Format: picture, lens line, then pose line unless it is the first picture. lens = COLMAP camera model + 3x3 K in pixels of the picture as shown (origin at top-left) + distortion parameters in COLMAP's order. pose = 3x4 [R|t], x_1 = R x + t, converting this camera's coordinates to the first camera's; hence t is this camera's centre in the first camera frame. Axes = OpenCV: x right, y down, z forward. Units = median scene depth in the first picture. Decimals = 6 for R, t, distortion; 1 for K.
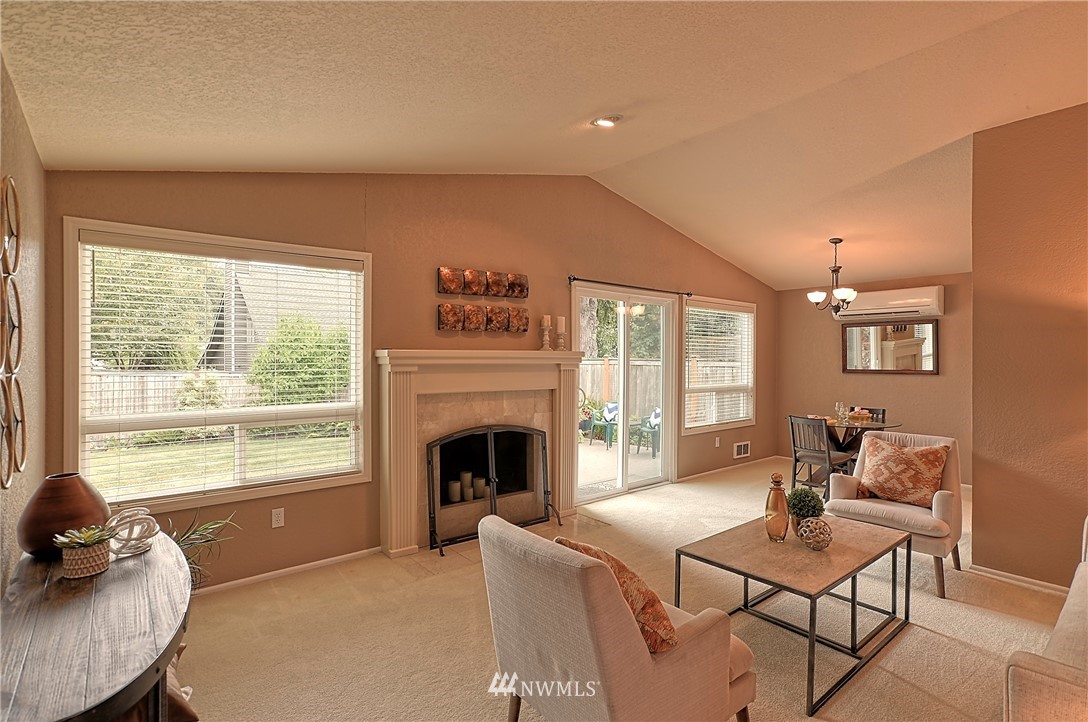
lens RADIAL K [[527.6, 0, 552.4], [0, 527.6, 352.6], [0, 0, 1]] dist [-0.004329, 0.021064]
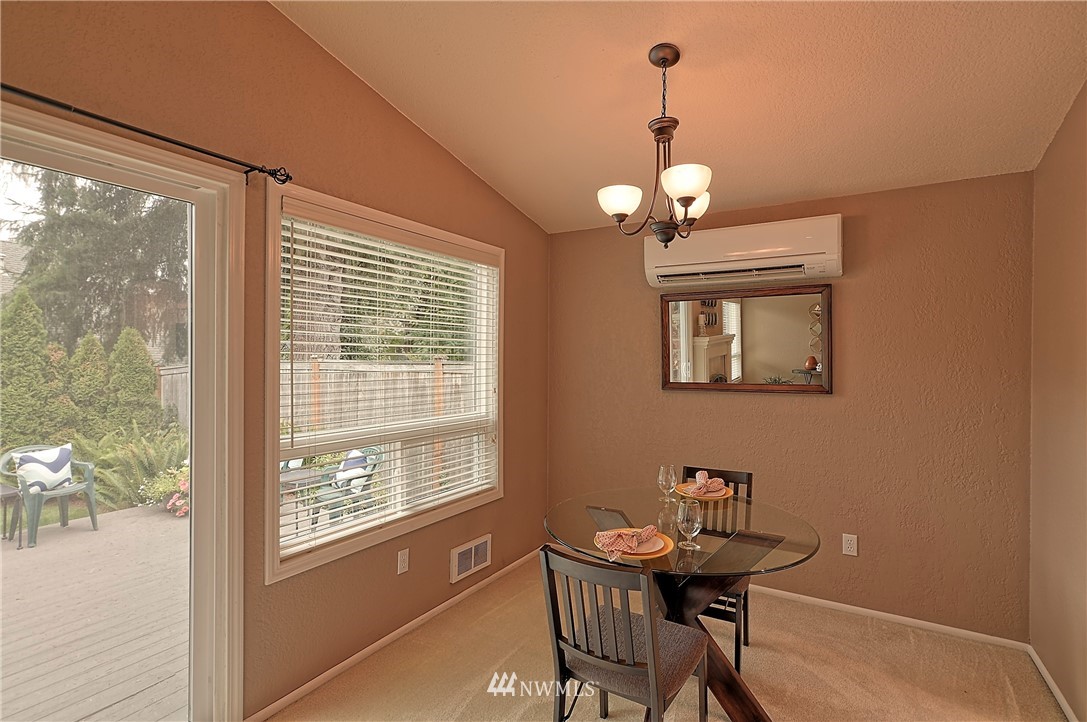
lens RADIAL K [[527.1, 0, 540.8], [0, 527.1, 360.1], [0, 0, 1]] dist [-0.004329, 0.021064]
pose [[0.947378, -0.002180, 0.320109, 0.275016], [-0.002166, 0.999910, 0.013219, 0.003076], [-0.320109, -0.013217, 0.947288, 0.554733]]
